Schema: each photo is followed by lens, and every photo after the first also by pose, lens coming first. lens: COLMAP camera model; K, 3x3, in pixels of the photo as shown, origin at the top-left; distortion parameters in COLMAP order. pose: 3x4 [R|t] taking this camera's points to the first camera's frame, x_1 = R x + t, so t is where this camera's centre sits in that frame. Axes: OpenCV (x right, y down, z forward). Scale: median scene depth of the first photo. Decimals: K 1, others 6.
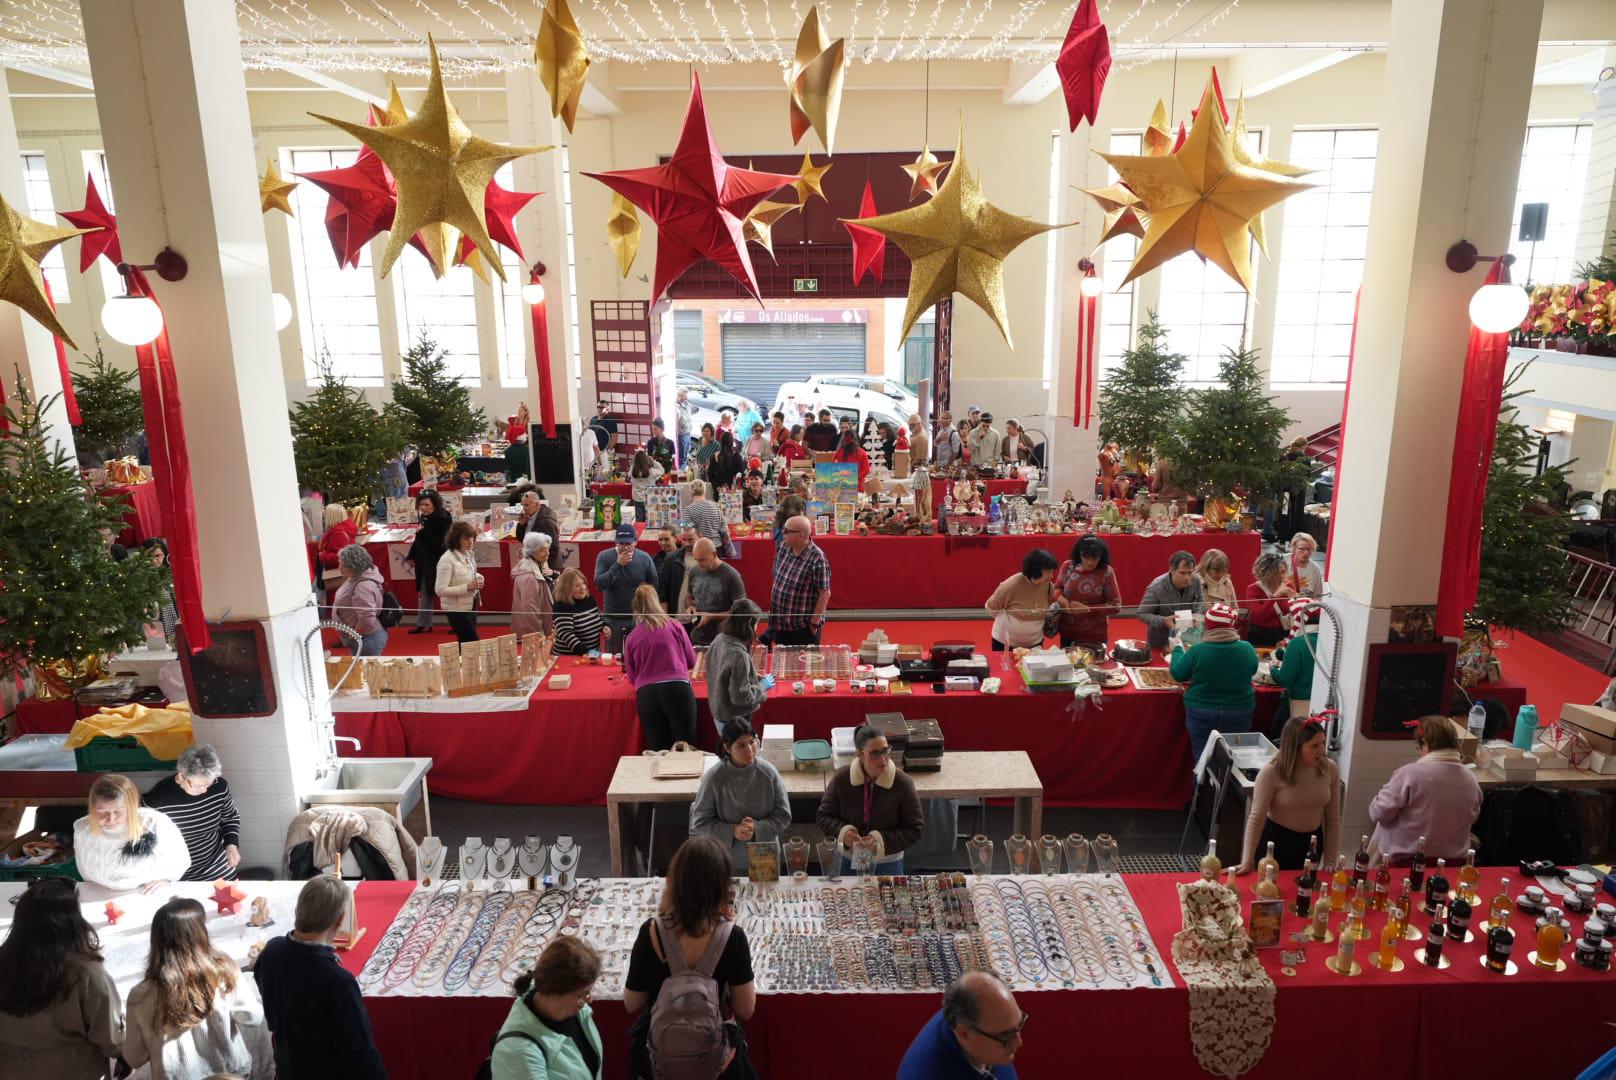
lens RADIAL K [[1076.7, 0, 813.7], [0, 1076.7, 540.6], [0, 0, 1]] dist [-0.022315, 0.022739]
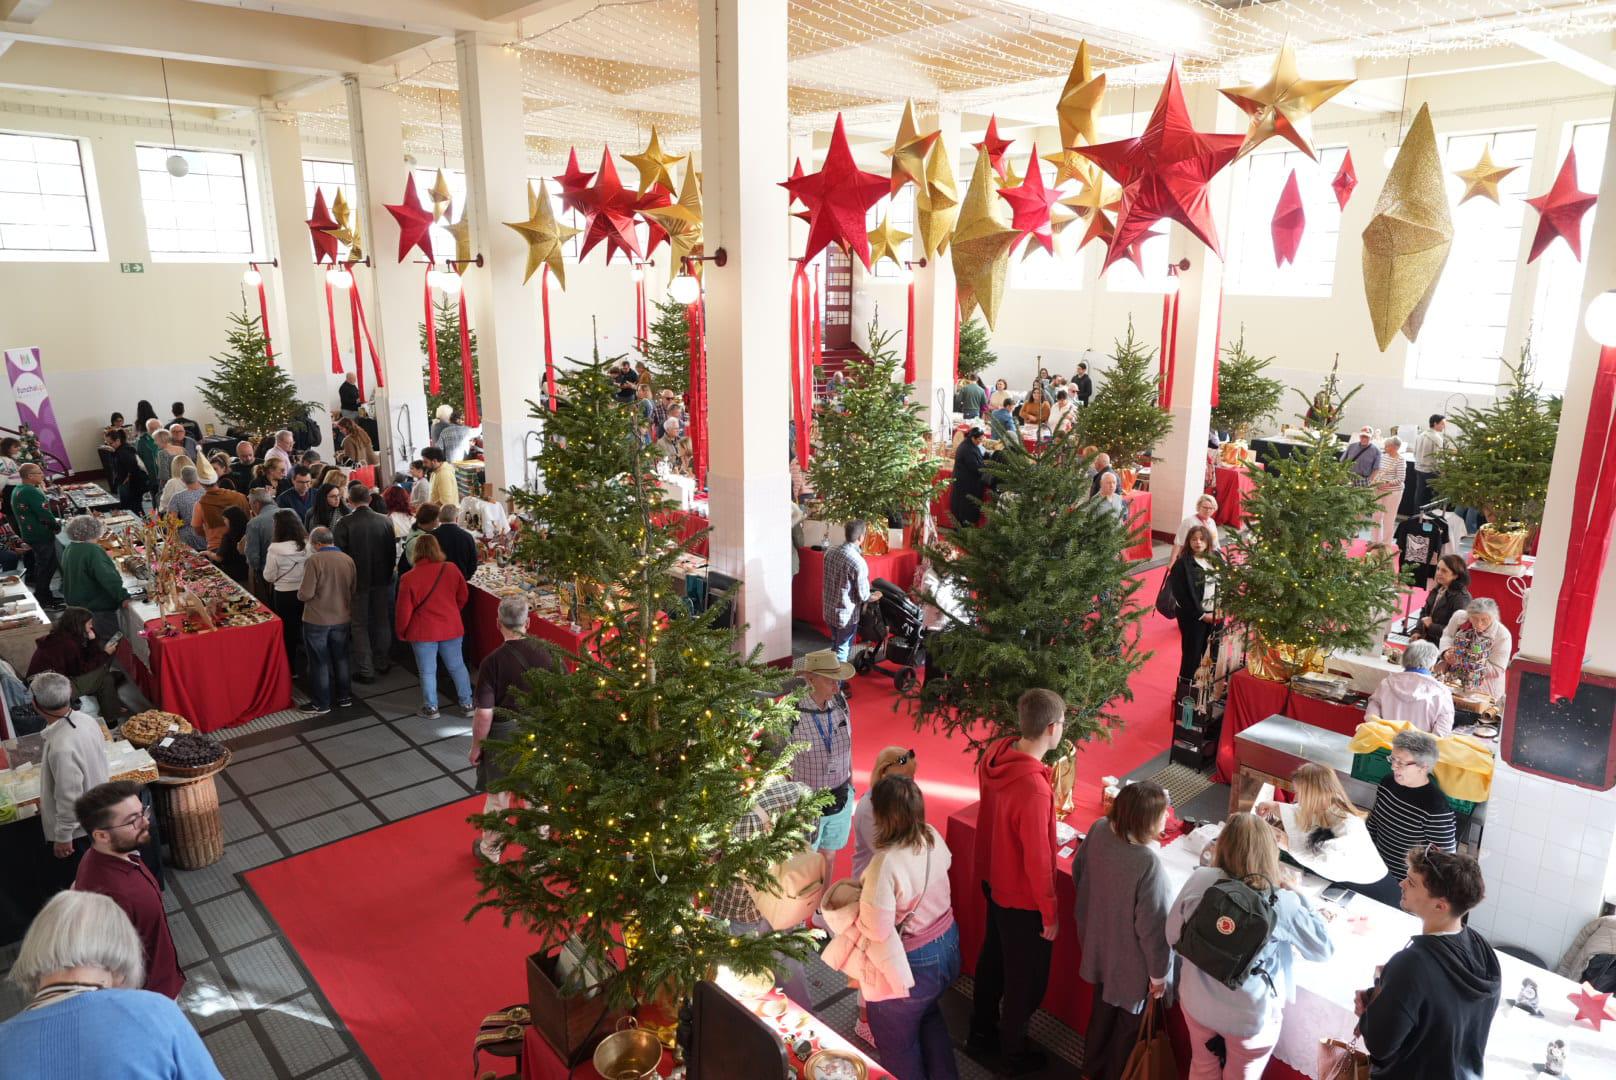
lens RADIAL K [[1076.7, 0, 823.4], [0, 1076.7, 546.4], [0, 0, 1]] dist [-0.022315, 0.022739]
pose [[0.664745, 0.192078, -0.721956, -0.176313], [-0.184925, 0.978614, 0.090092, 0.006096], [0.723821, 0.073620, 0.686049, -0.018229]]
